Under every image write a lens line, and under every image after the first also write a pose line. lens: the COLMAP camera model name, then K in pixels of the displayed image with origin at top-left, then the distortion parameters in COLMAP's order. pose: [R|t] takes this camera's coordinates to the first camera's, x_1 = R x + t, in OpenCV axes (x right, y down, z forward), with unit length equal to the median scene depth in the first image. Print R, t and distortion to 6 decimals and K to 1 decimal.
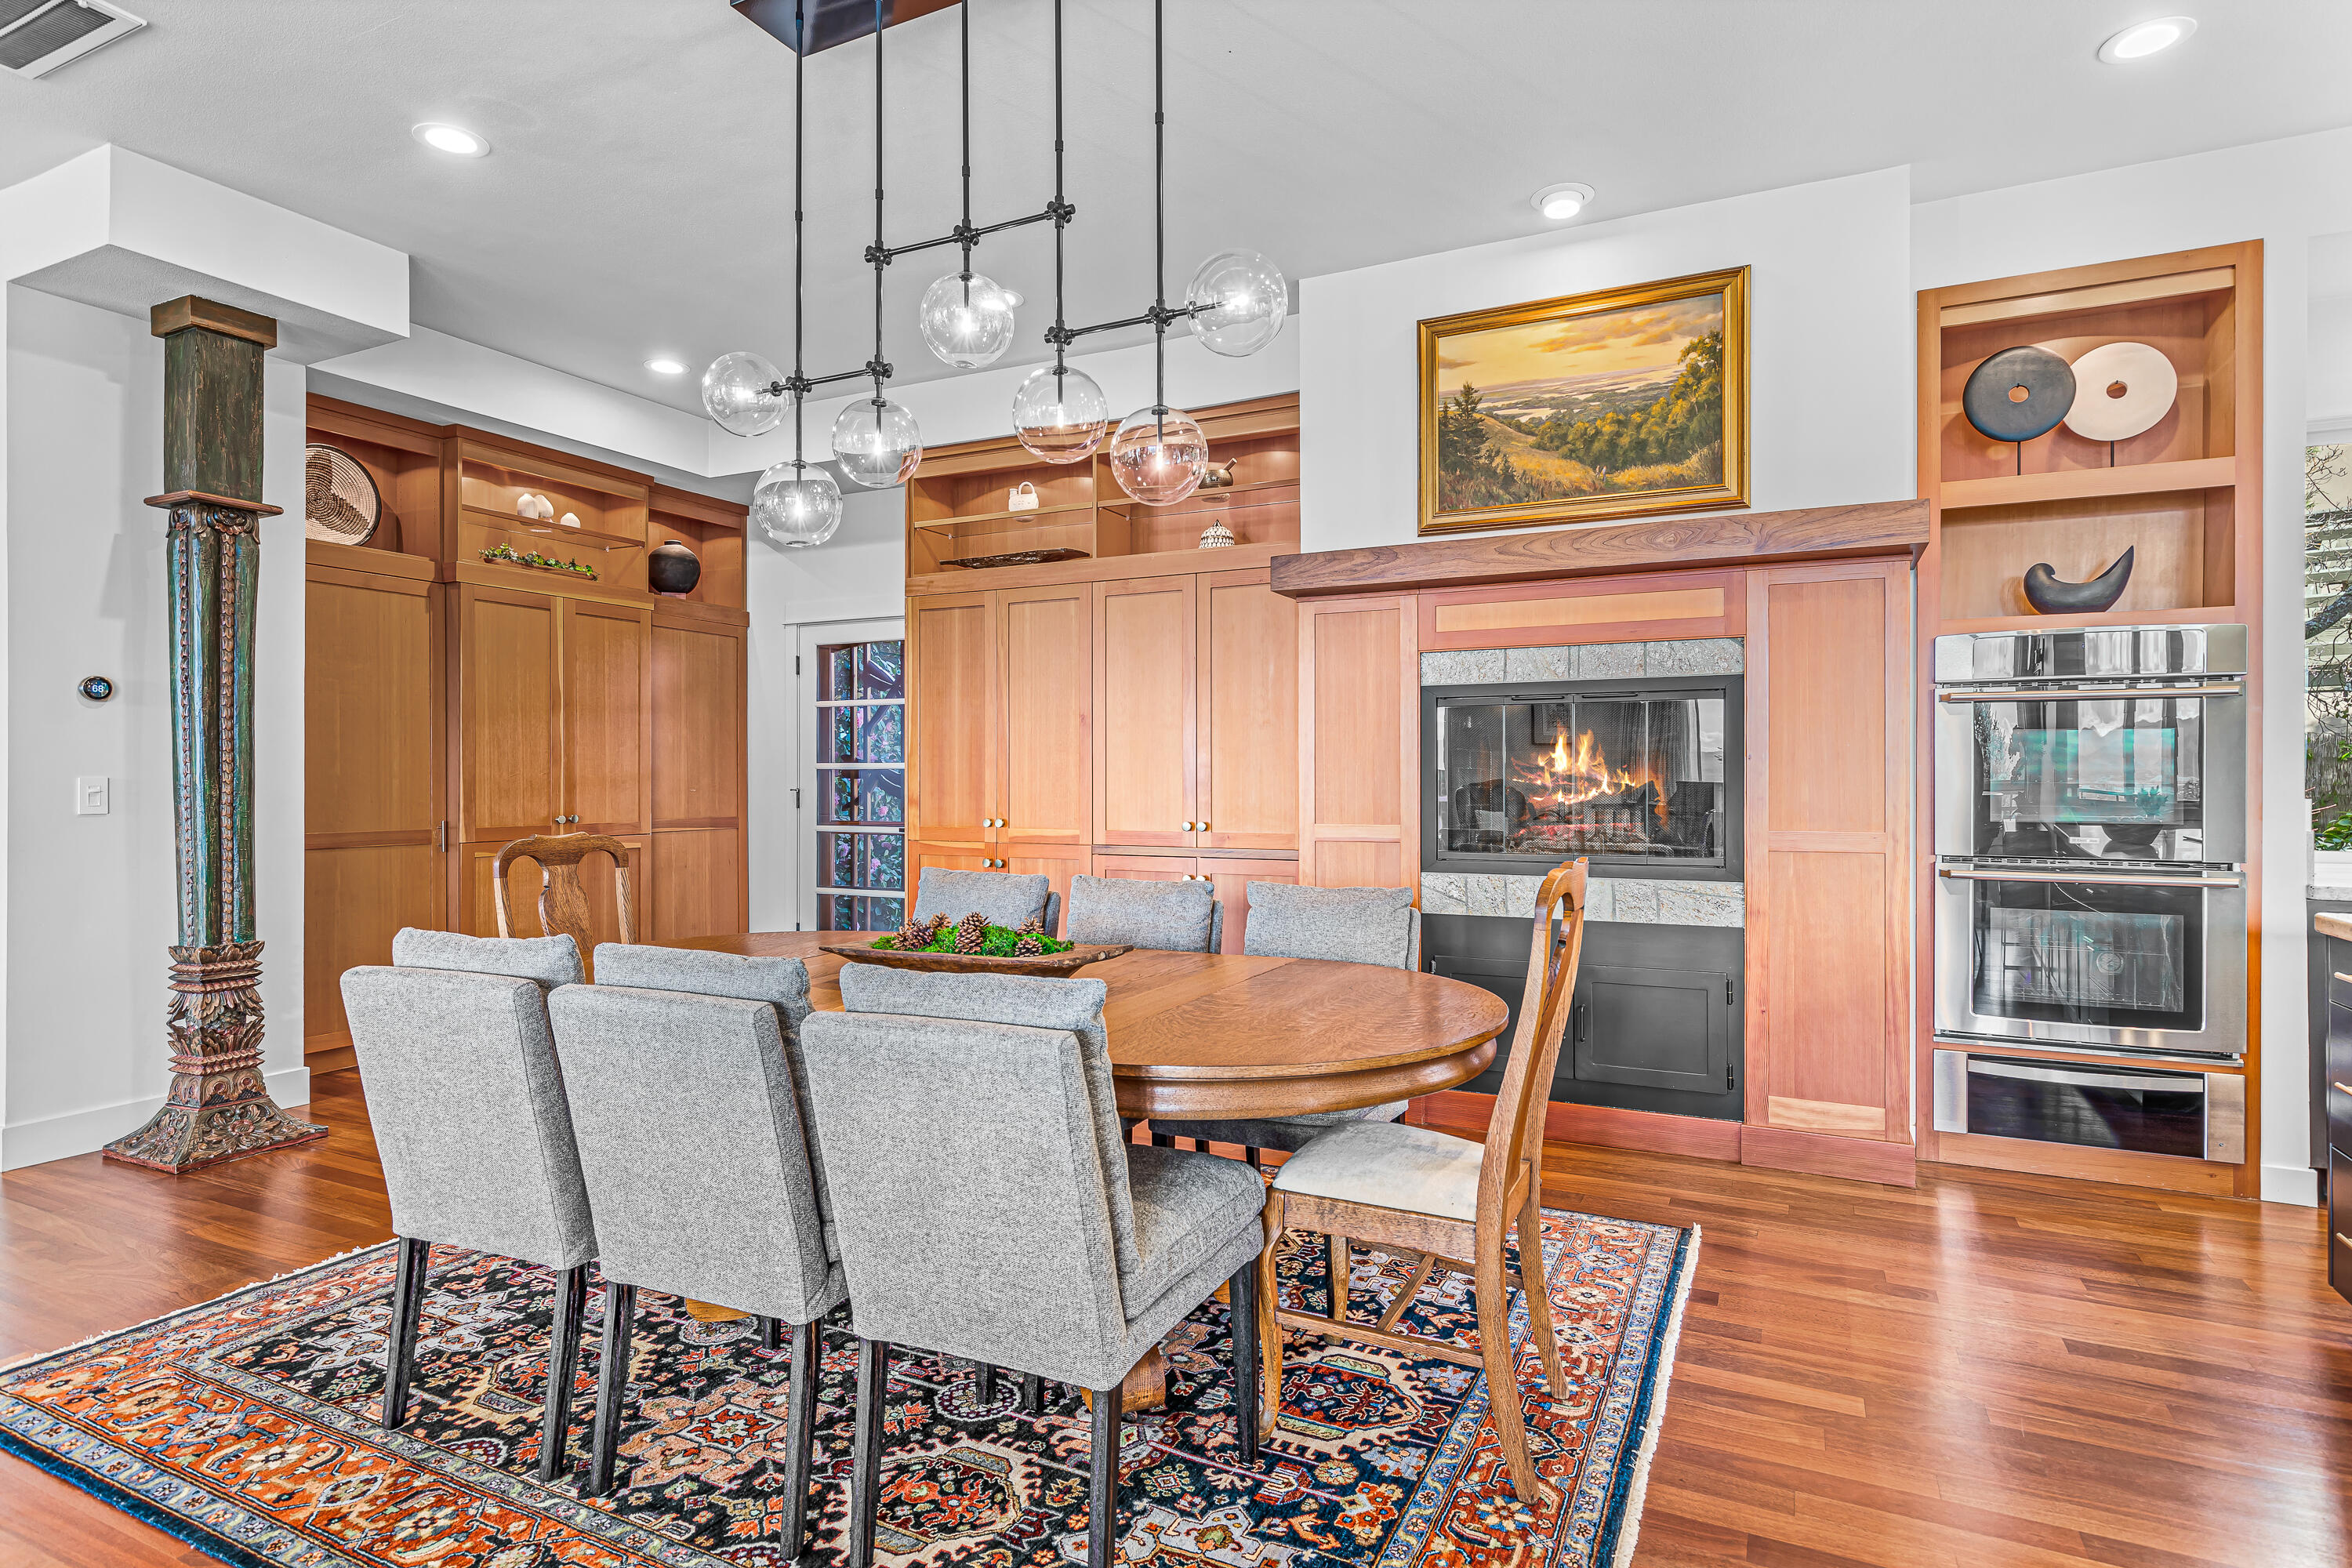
lens RADIAL K [[1221.2, 0, 1166.8], [0, 1221.2, 774.6], [0, 0, 1]] dist [0.003186, 0.001174]
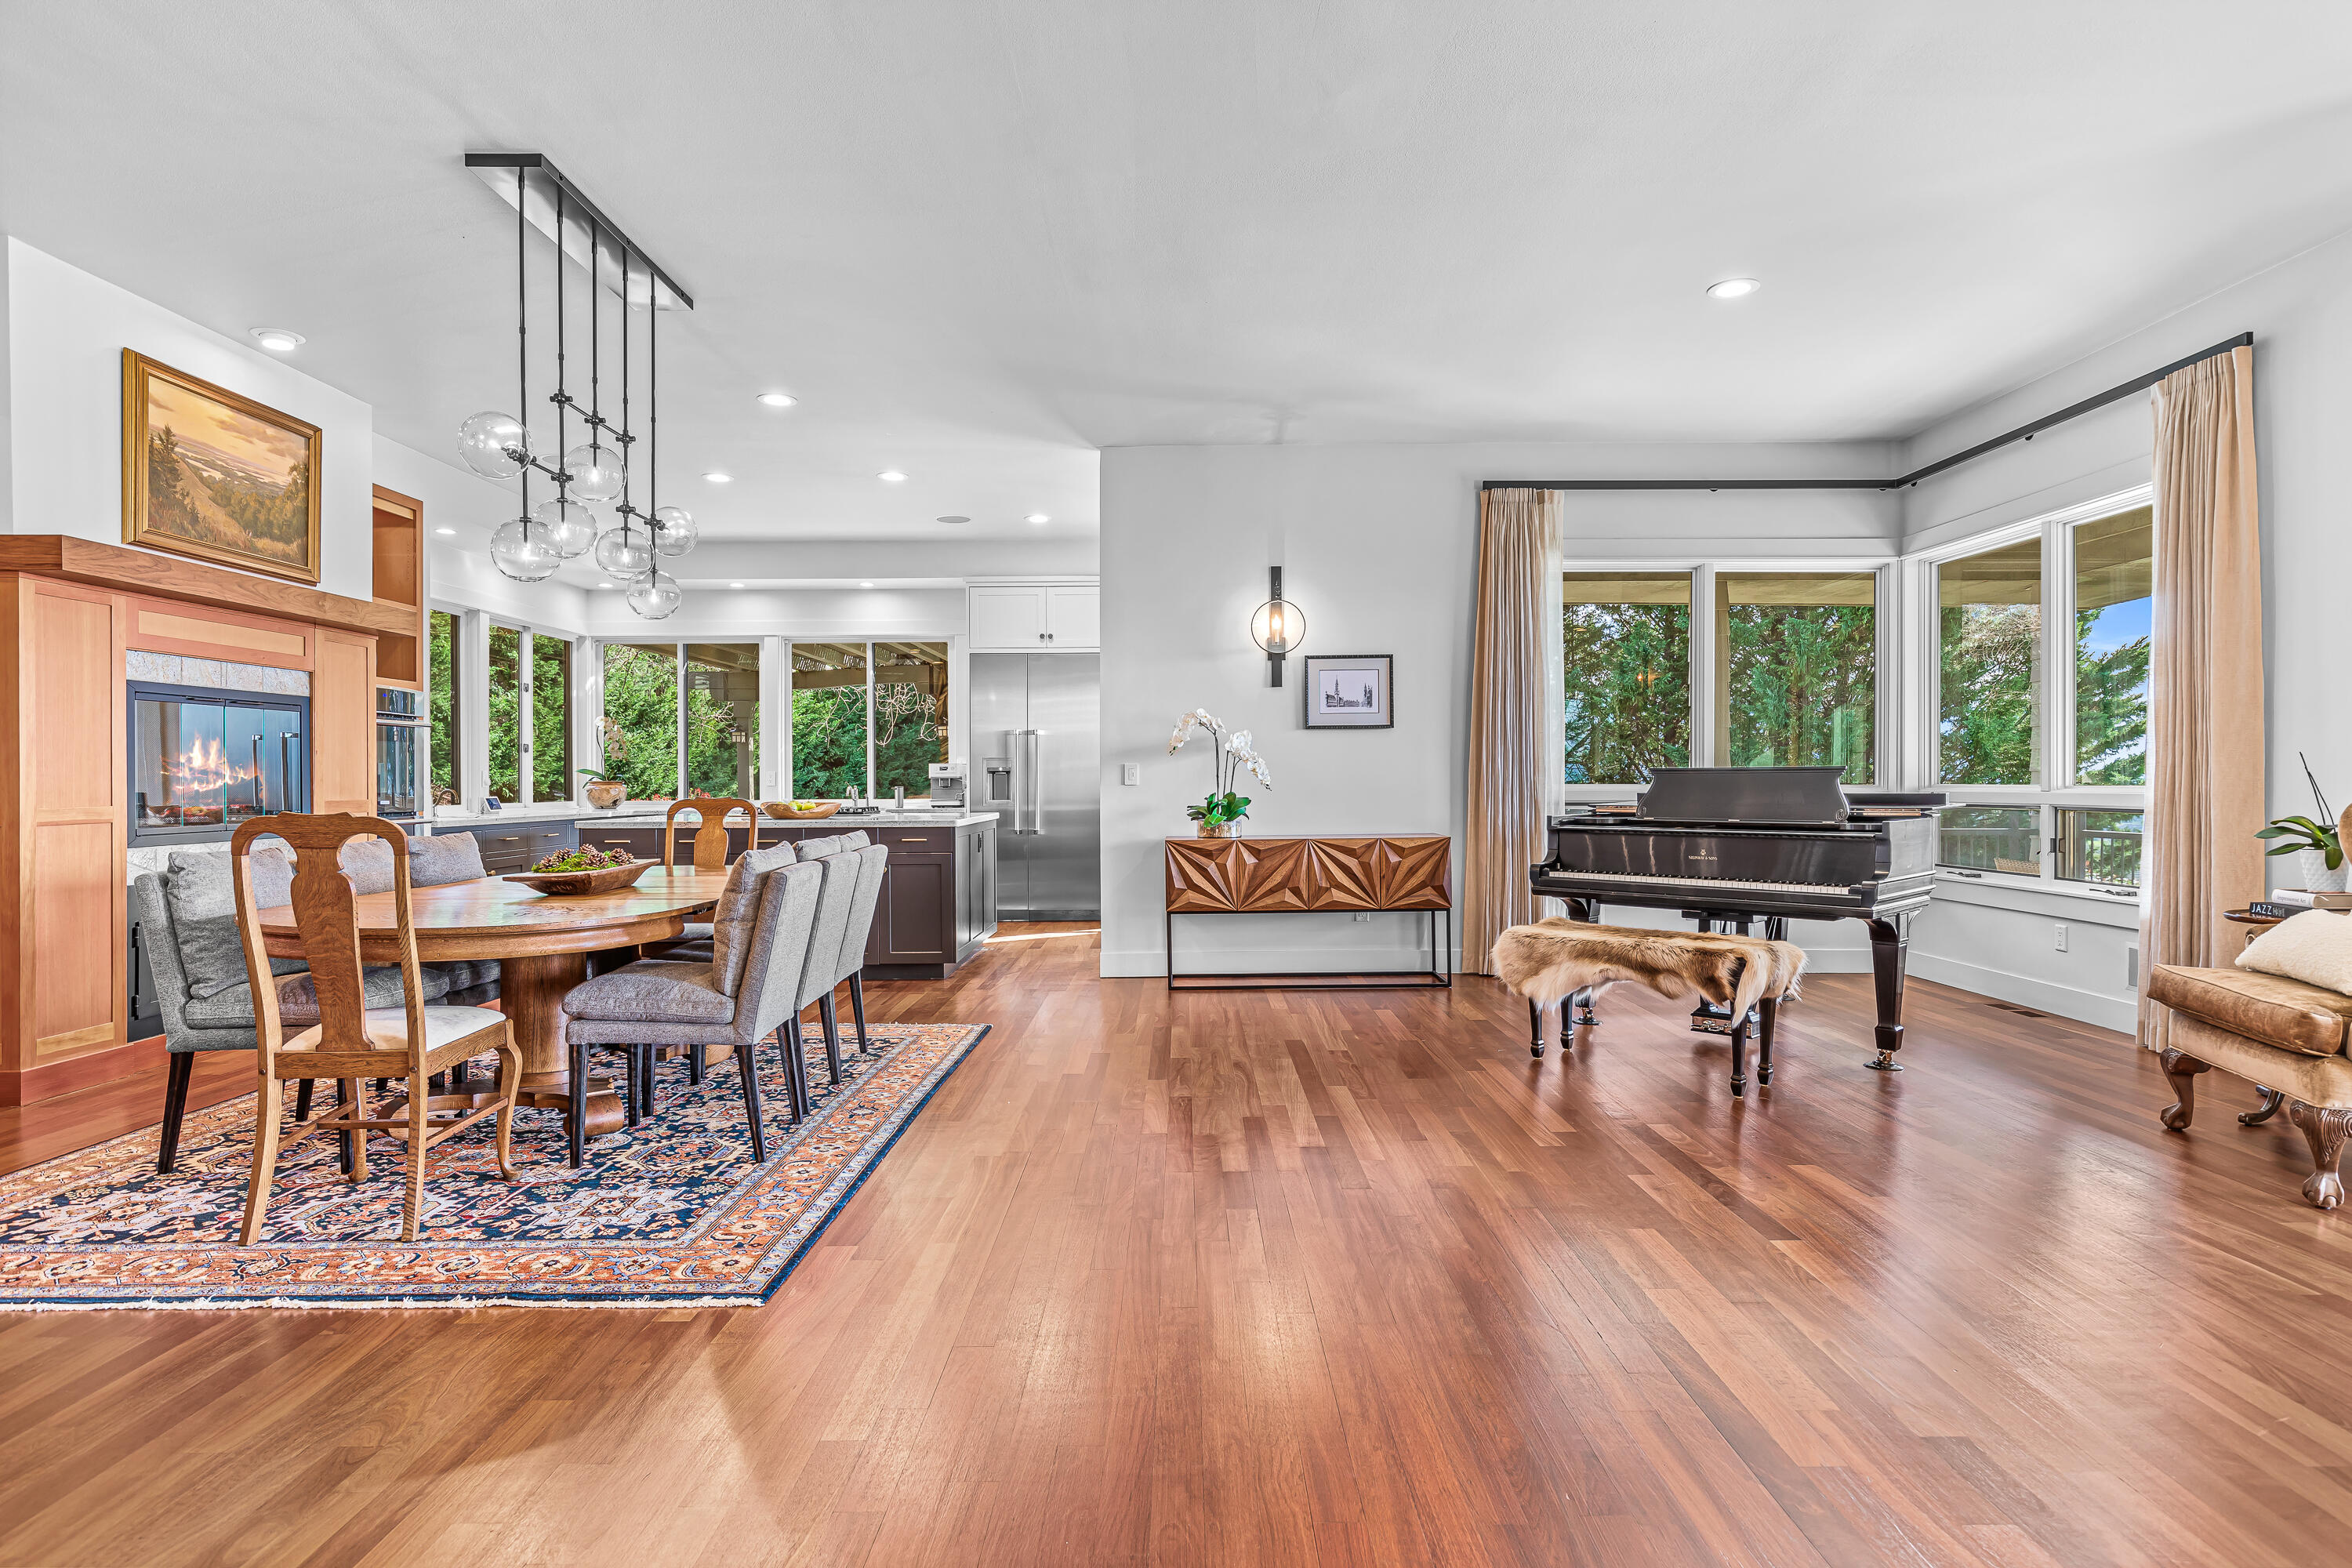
lens RADIAL K [[1266.1, 0, 1188.9], [0, 1266.1, 784.4], [0, 0, 1]] dist [-0.000087, -0.000350]
pose [[-0.450370, -0.001476, 0.892841, -1.399022], [-0.000387, 0.999999, 0.001458, 0.022558], [-0.892842, 0.000311, -0.450370, 0.739470]]
